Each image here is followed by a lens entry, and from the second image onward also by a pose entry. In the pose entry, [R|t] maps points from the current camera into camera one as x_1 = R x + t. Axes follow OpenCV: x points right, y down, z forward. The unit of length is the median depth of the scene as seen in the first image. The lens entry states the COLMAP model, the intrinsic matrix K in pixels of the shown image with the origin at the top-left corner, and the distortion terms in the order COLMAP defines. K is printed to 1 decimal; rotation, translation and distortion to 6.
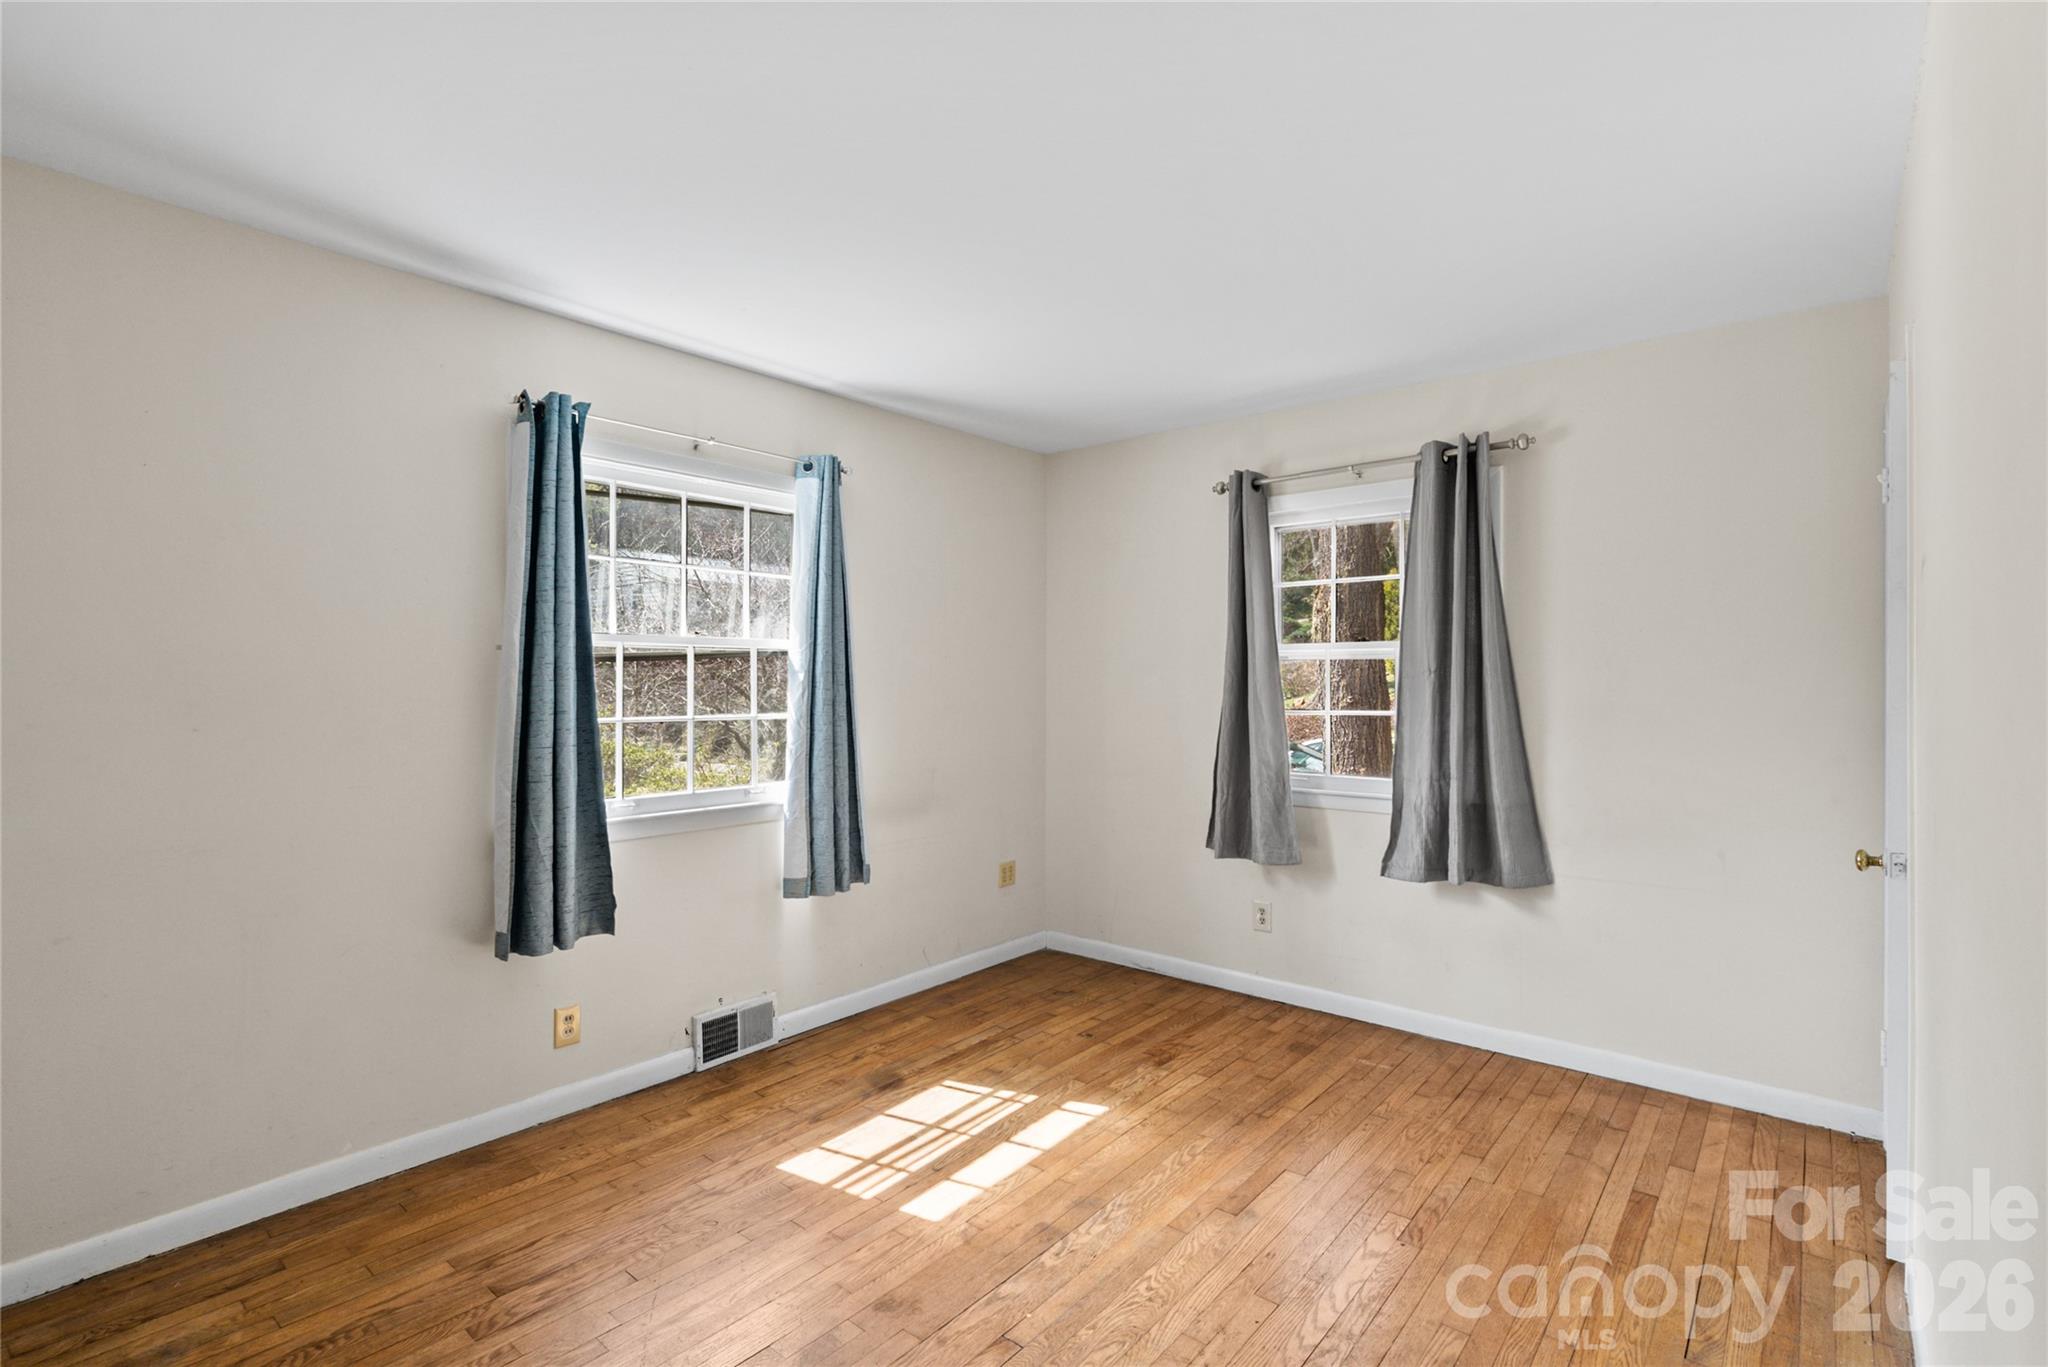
lens RADIAL K [[942.3, 0, 1022.5], [0, 942.3, 681.1], [0, 0, 1]] dist [-0.009164, 0.003833]
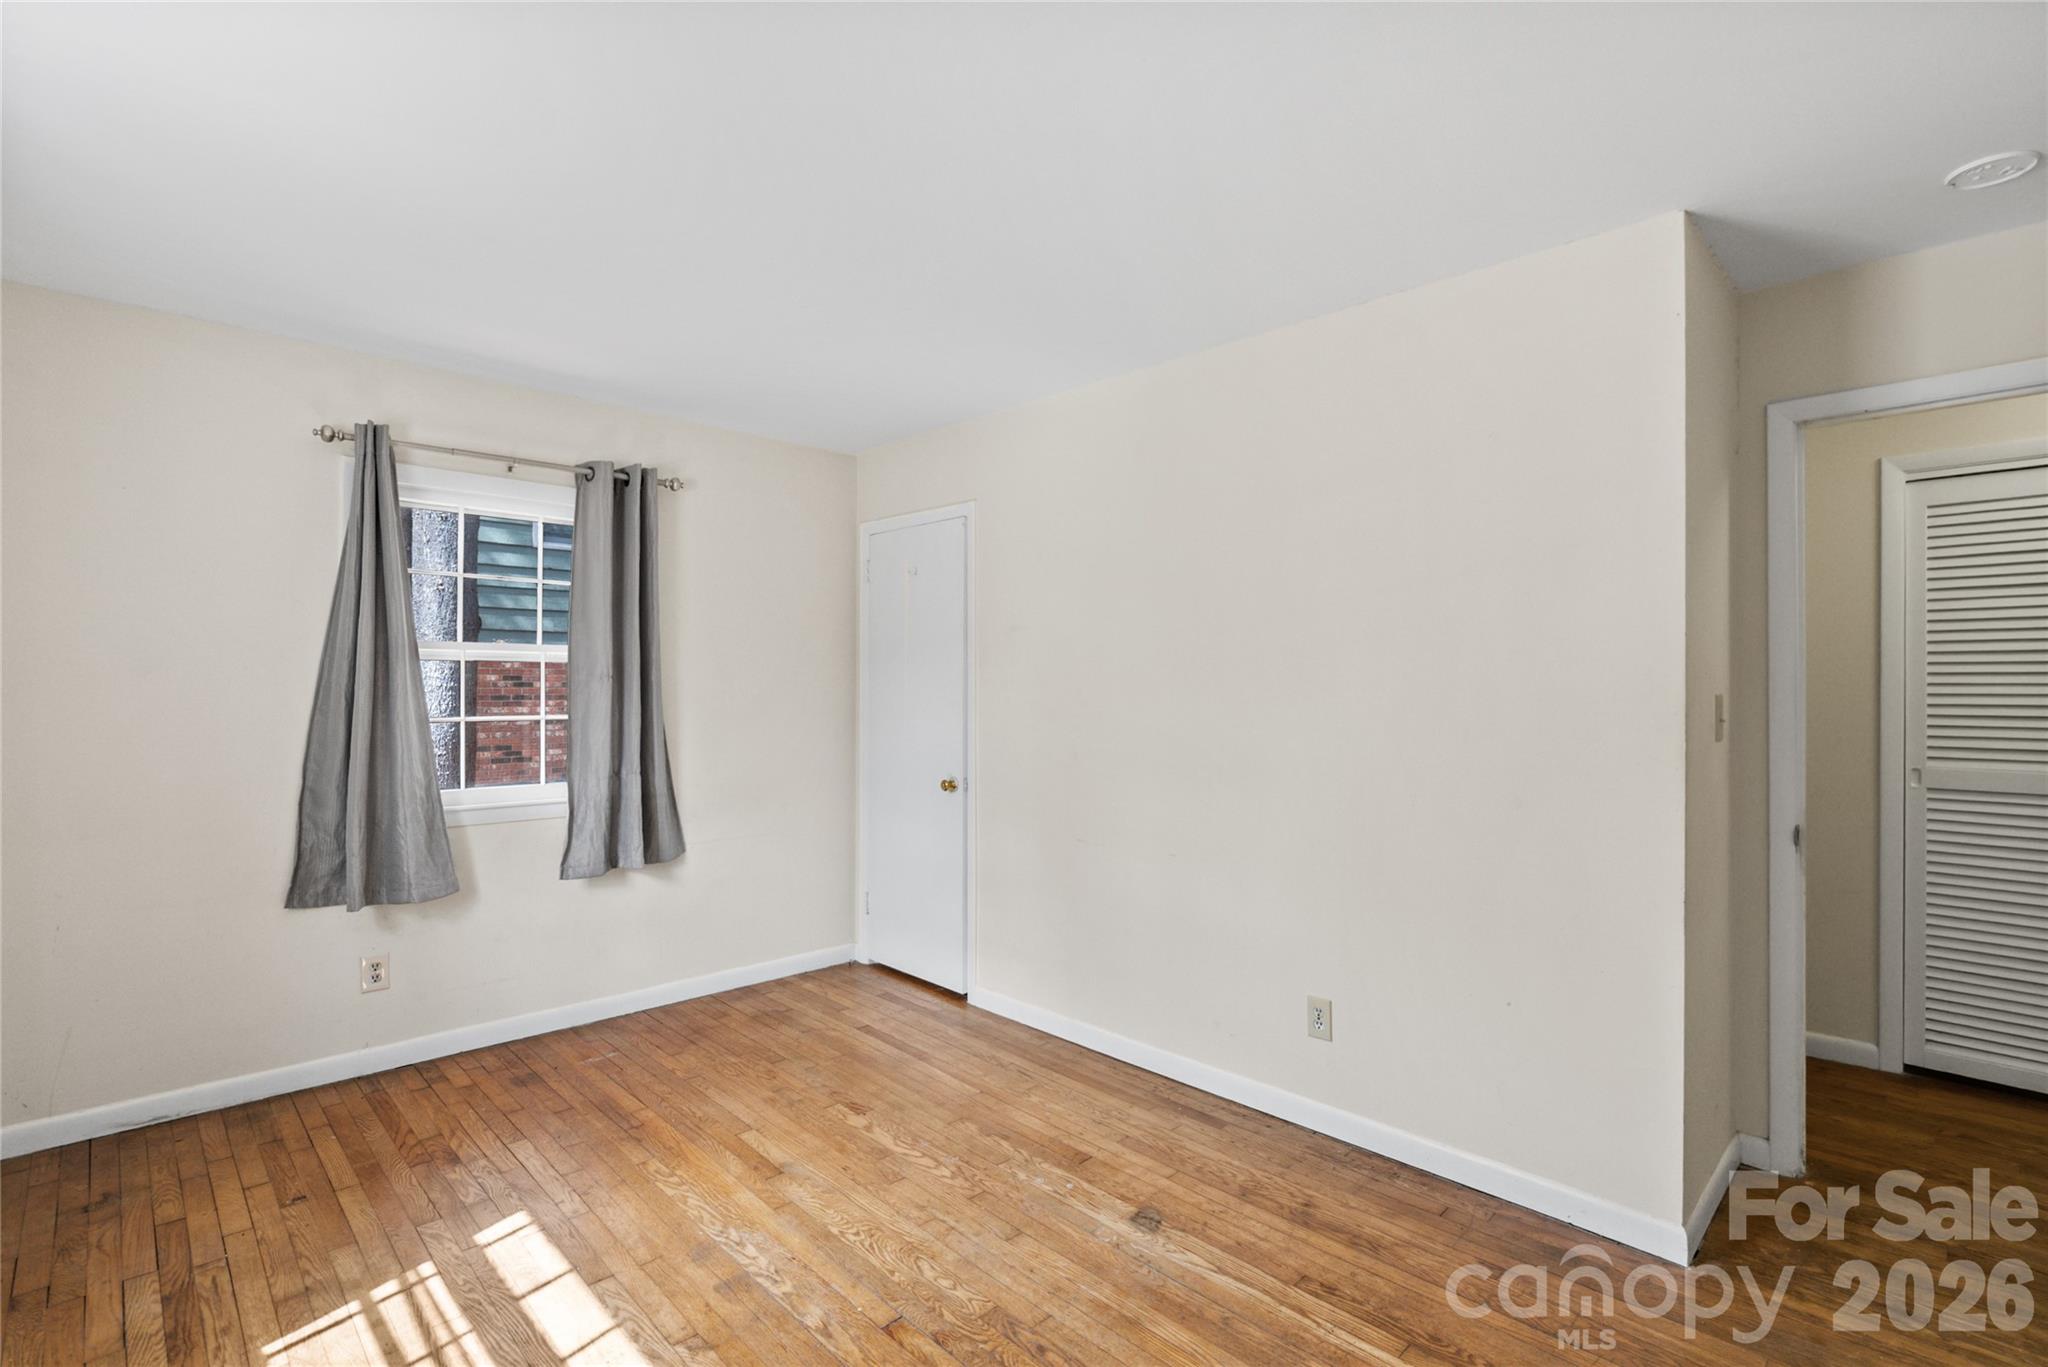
lens RADIAL K [[942.3, 0, 1020.1], [0, 942.3, 681.5], [0, 0, 1]] dist [-0.009164, 0.003833]
pose [[0.107053, 0.003690, 0.994246, -0.601460], [-0.006131, 0.999977, -0.003052, -0.004475], [-0.994234, -0.005769, 0.107074, 0.434782]]
